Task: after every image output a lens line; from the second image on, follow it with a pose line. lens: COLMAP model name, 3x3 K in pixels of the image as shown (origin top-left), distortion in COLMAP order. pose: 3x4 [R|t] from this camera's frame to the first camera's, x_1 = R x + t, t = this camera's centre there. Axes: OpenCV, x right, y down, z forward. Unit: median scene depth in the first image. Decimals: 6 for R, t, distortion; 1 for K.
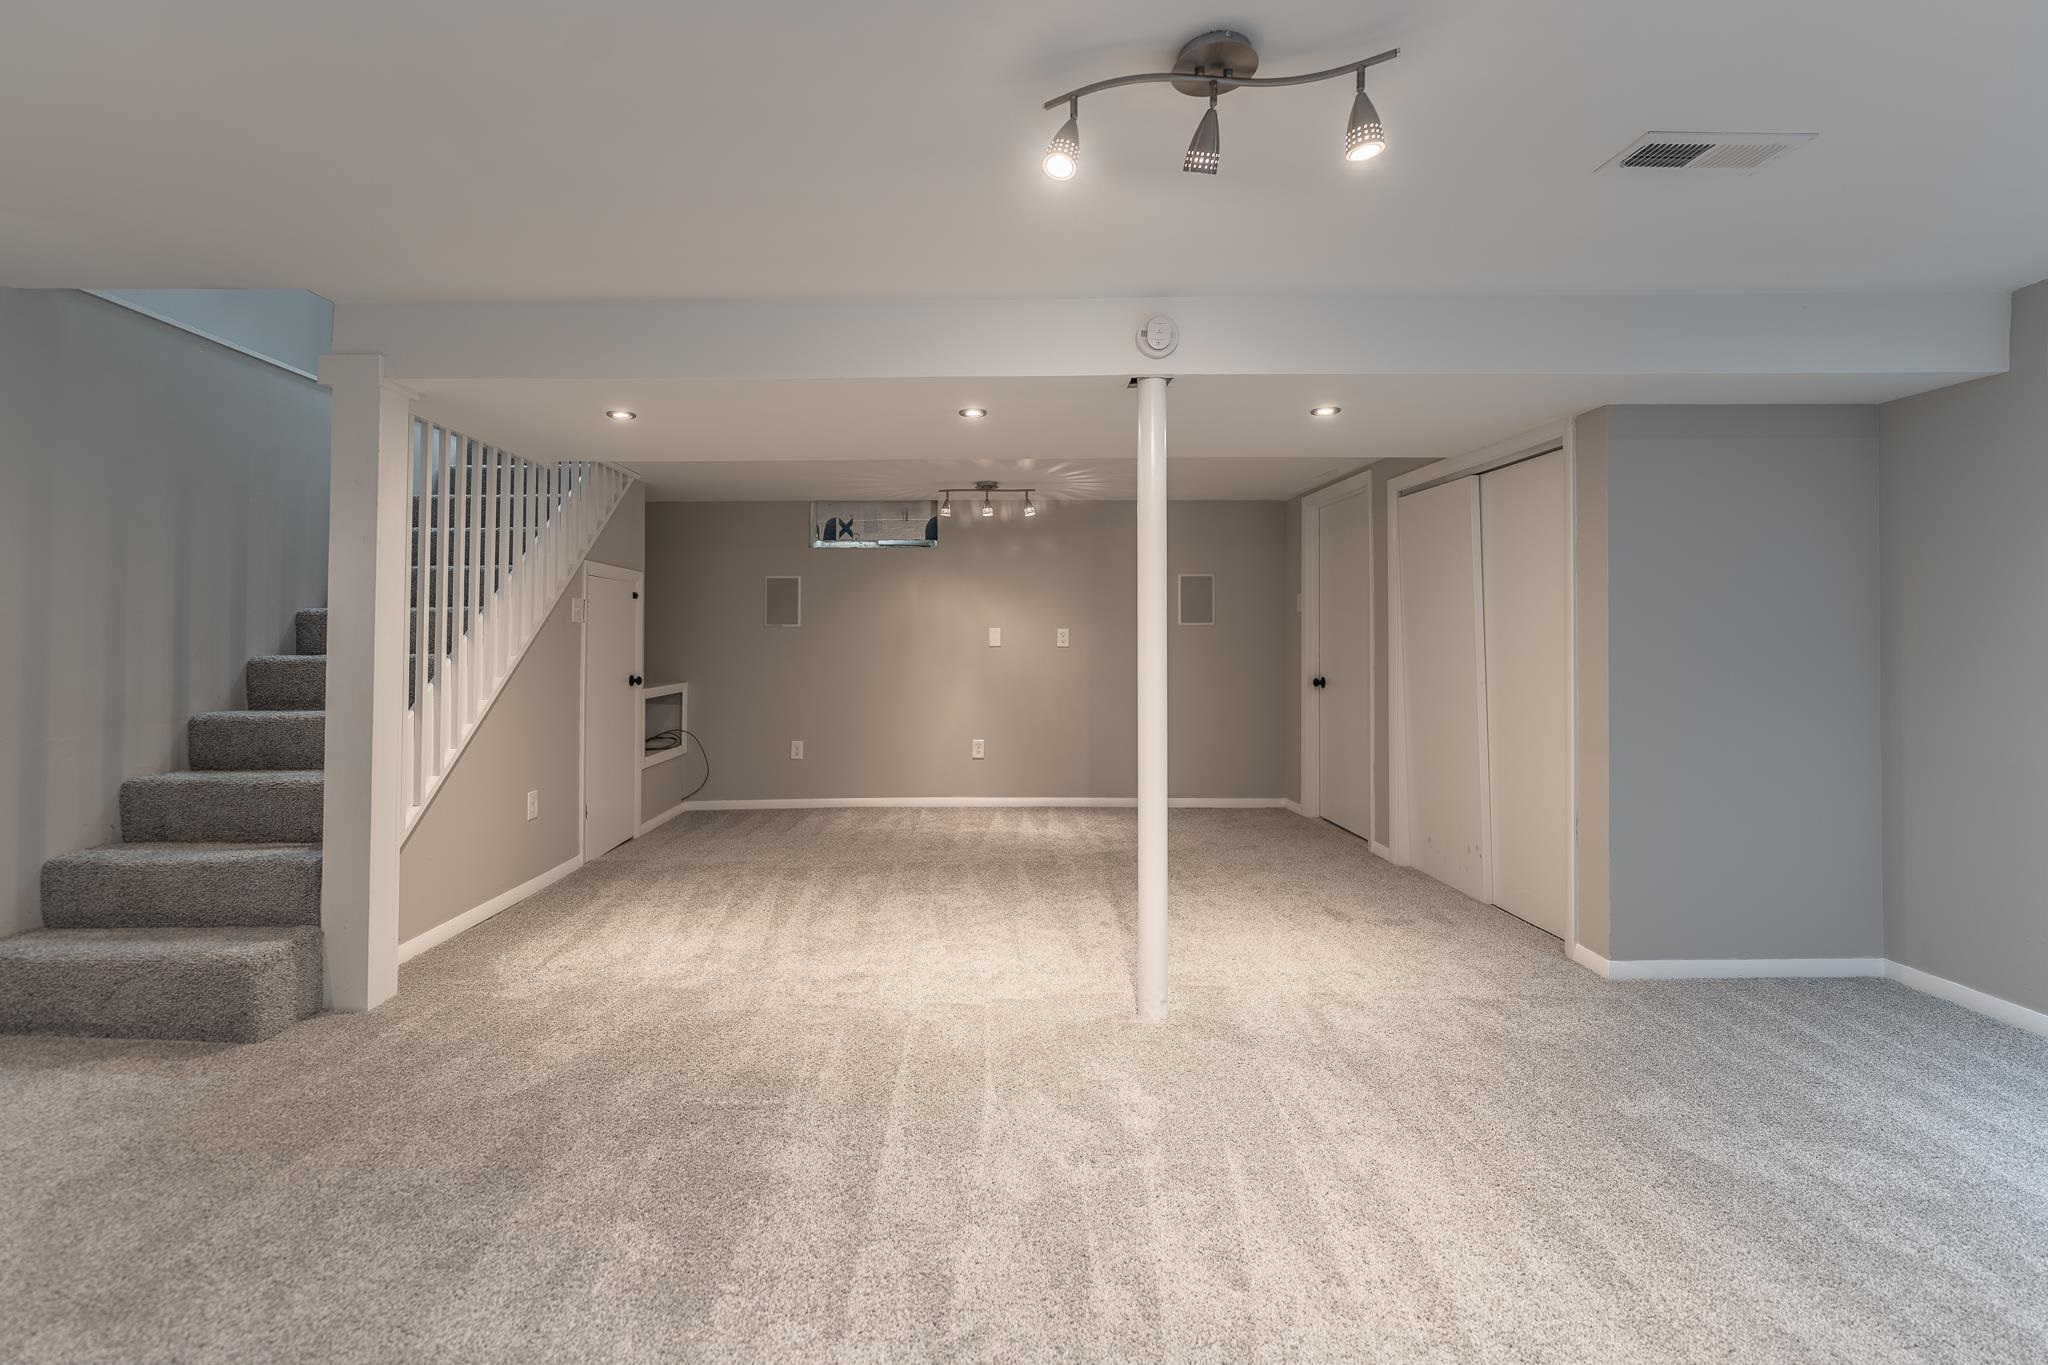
lens RADIAL K [[840.0, 0, 985.6], [0, 840.0, 622.0], [0, 0, 1]] dist [0.000587, -0.000478]
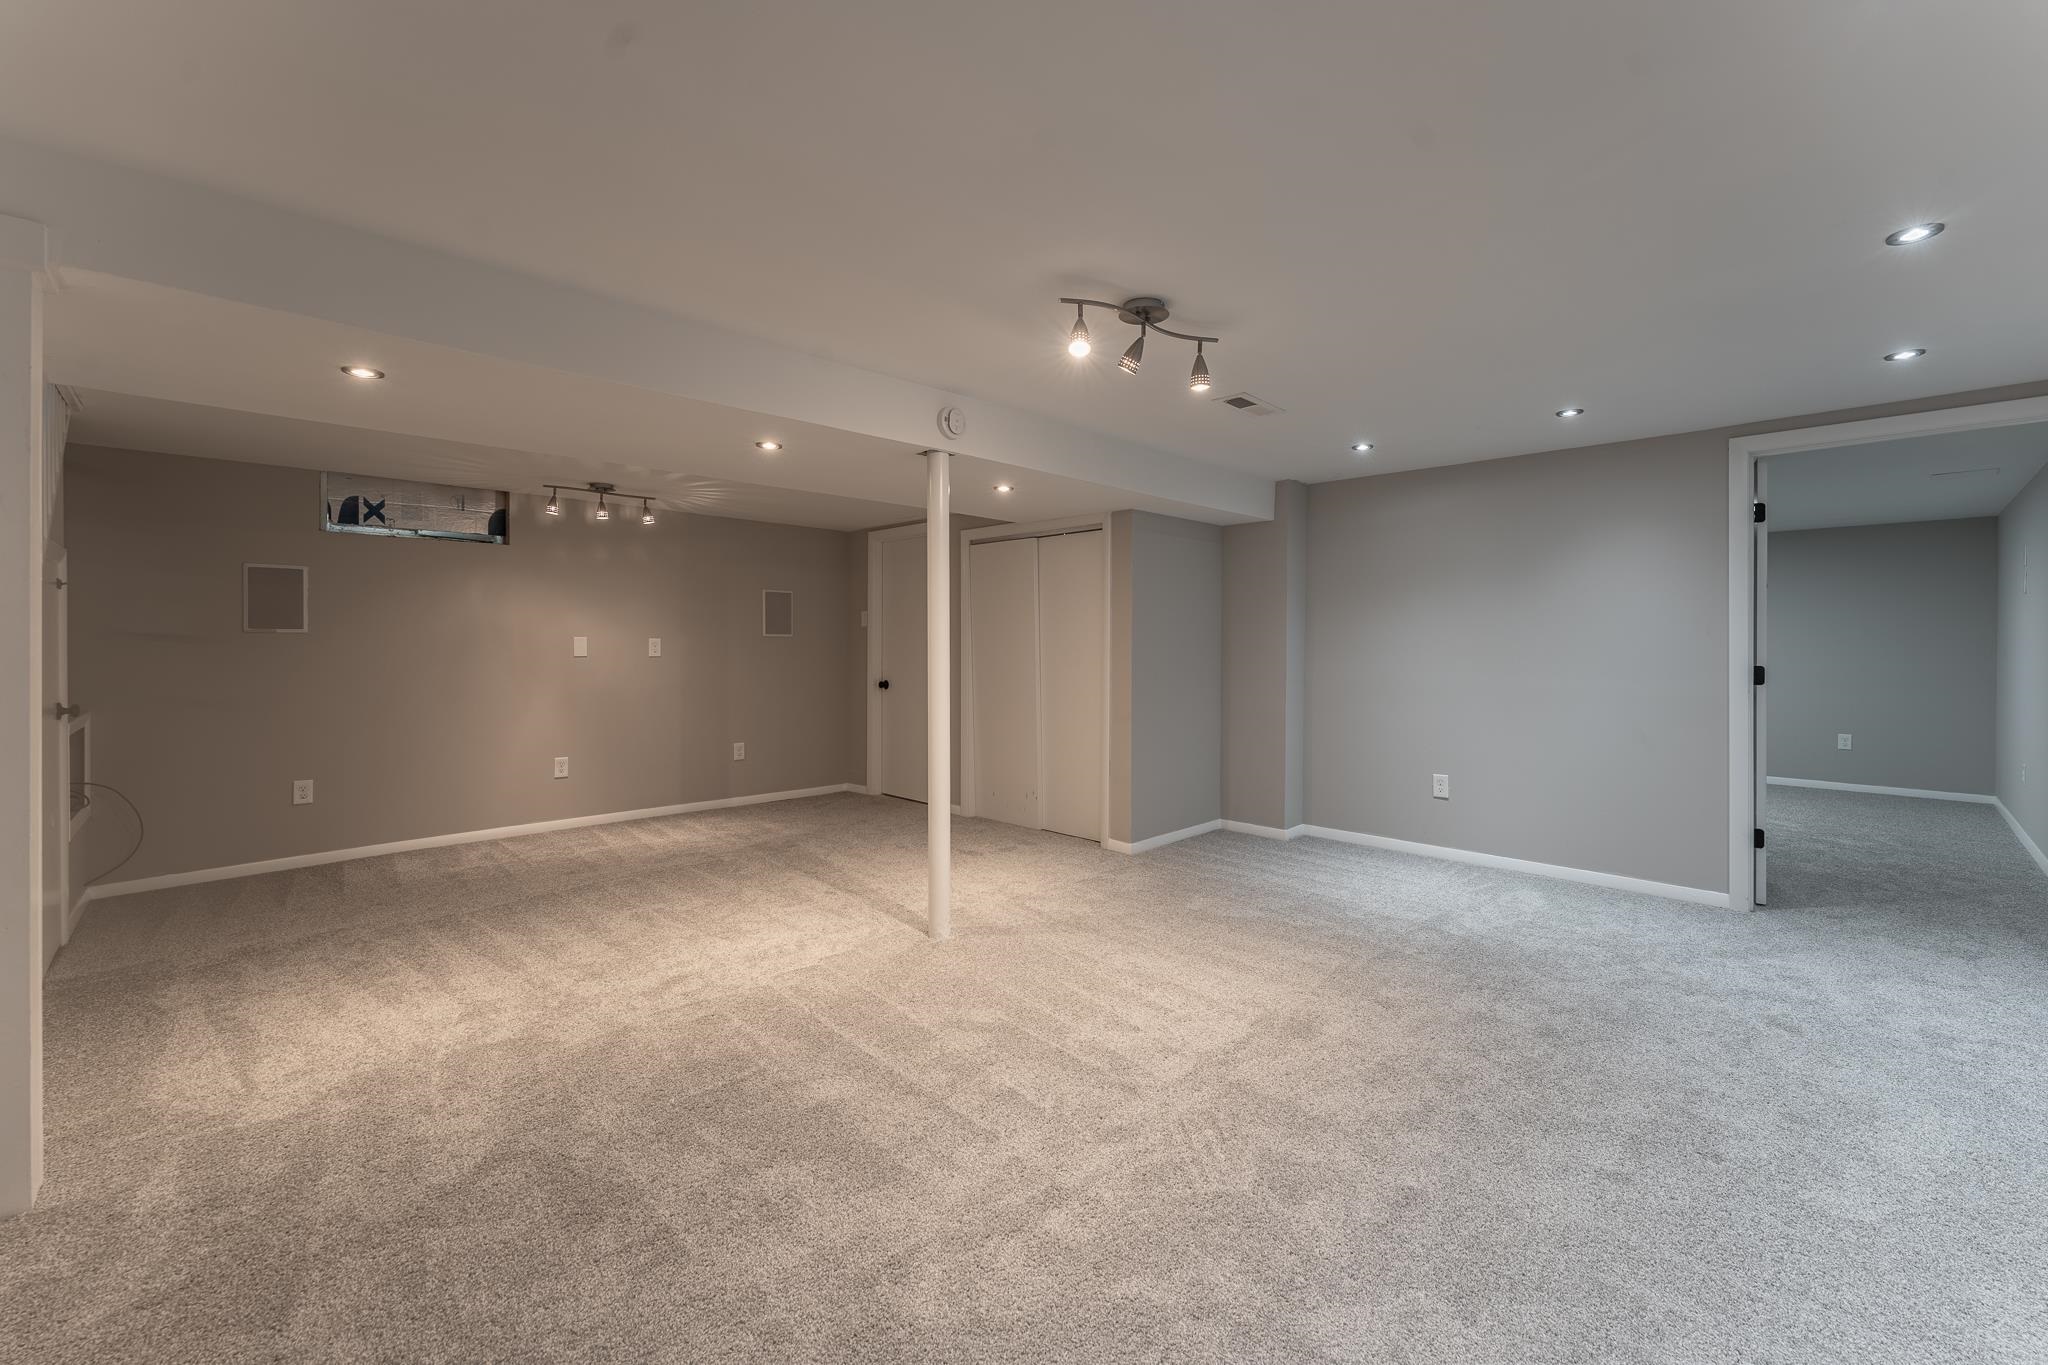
lens RADIAL K [[829.0, 0, 1027.4], [0, 829.0, 649.5], [0, 0, 1]] dist [-0.000236, -0.000156]
pose [[0.708878, 0.000874, 0.705331, -0.538797], [-0.018324, 0.999685, 0.017178, -0.007306], [-0.705093, -0.025101, 0.708670, -0.012706]]
